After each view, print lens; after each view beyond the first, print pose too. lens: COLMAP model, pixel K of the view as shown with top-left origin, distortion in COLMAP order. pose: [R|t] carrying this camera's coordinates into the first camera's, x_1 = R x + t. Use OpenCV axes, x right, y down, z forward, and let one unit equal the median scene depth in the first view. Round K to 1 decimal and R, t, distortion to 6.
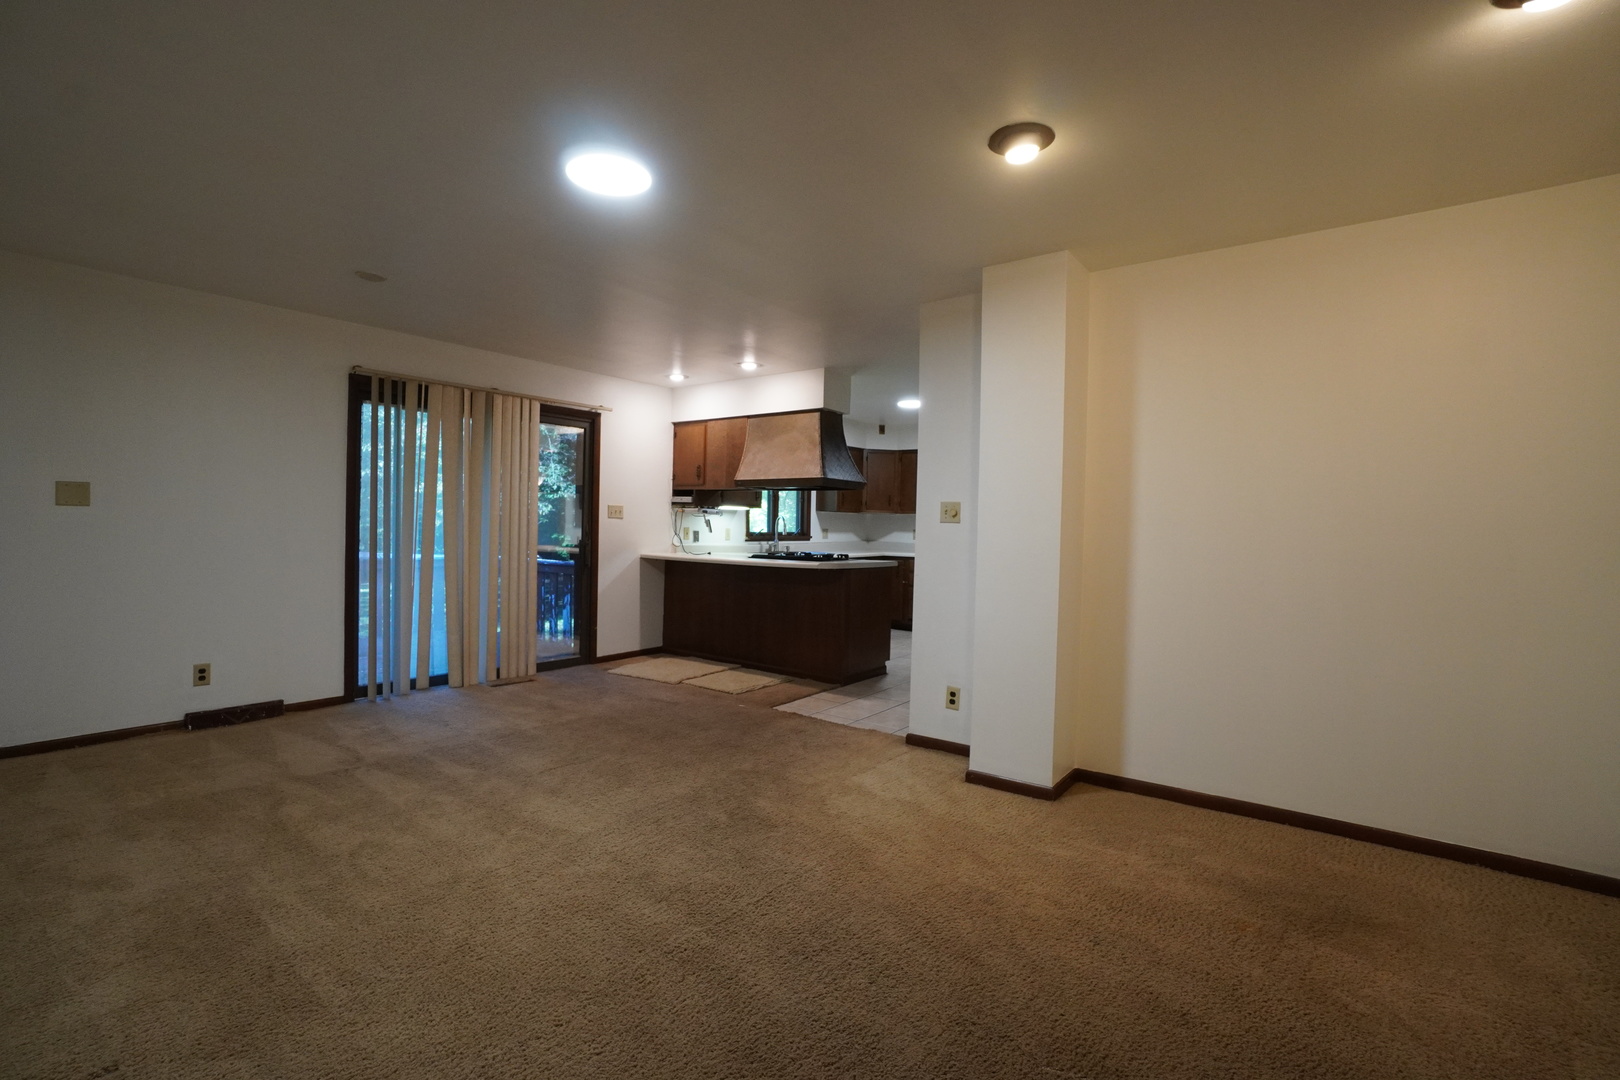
lens RADIAL K [[719.1, 0, 816.0], [0, 719.1, 539.2], [0, 0, 1]] dist [-0.056327, 0.021132]
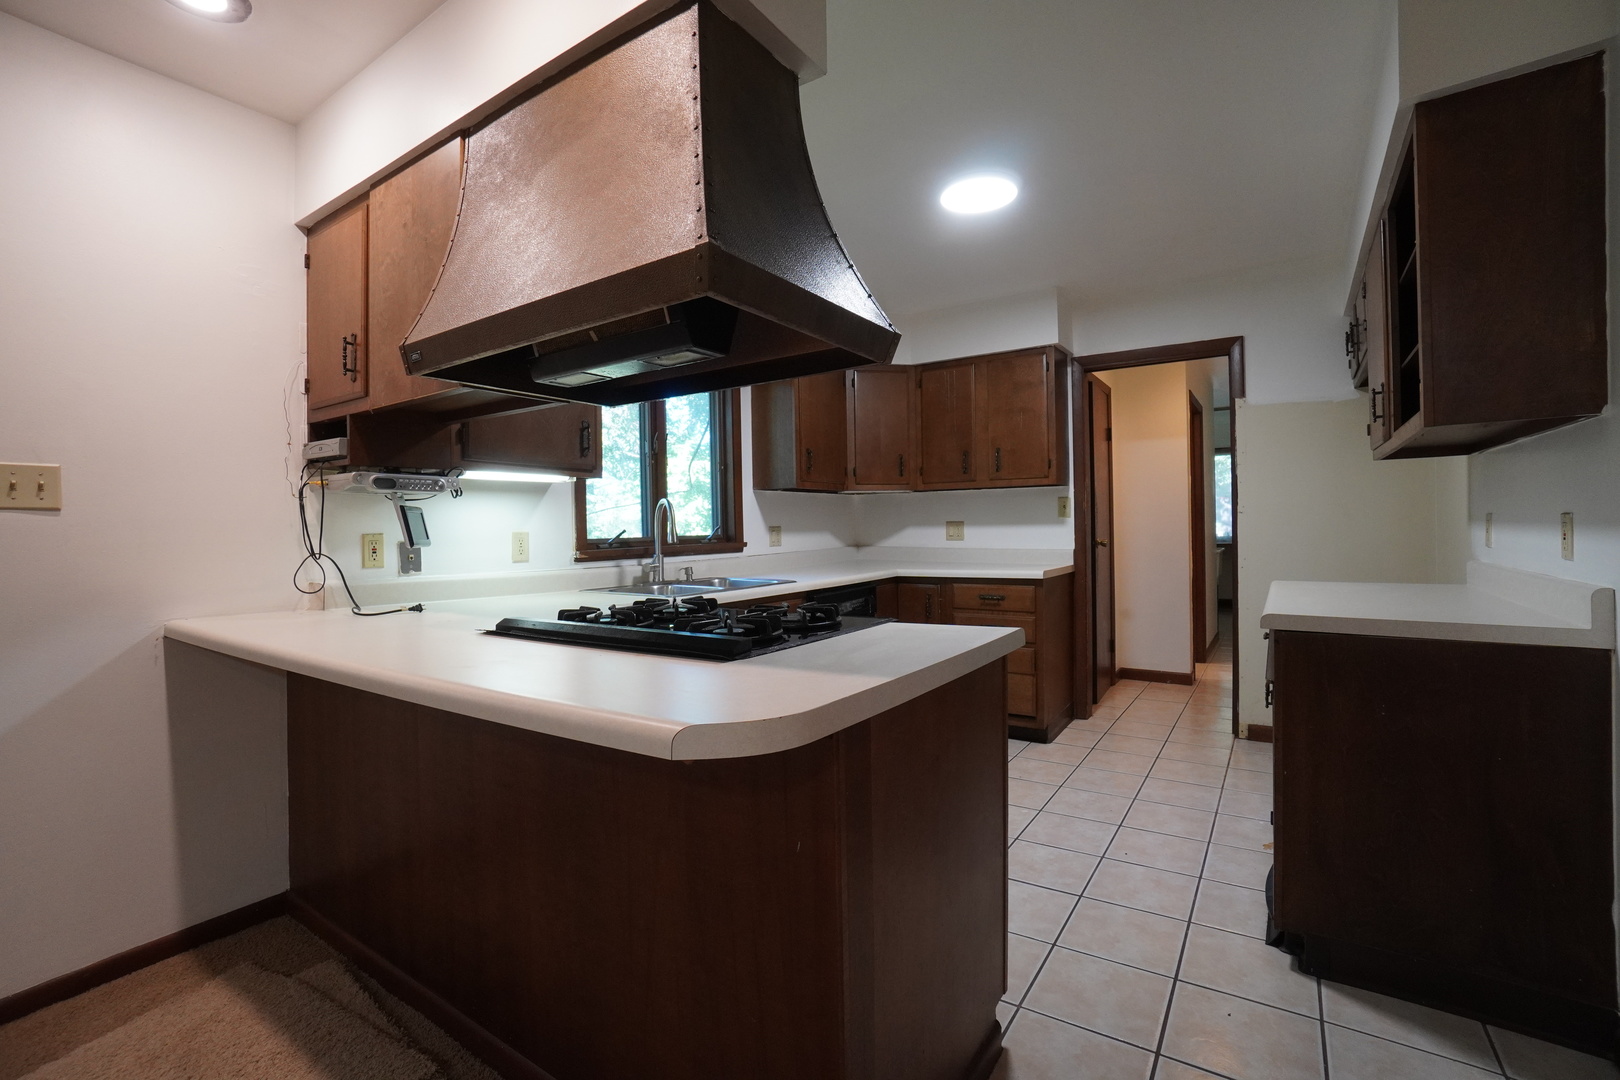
lens RADIAL K [[719.1, 0, 808.5], [0, 719.1, 528.1], [0, 0, 1]] dist [-0.056327, 0.021132]
pose [[0.998472, -0.038799, 0.039339, 0.028903], [0.039519, 0.999062, -0.017708, -0.006224], [-0.038615, 0.019235, 0.999069, 0.889538]]
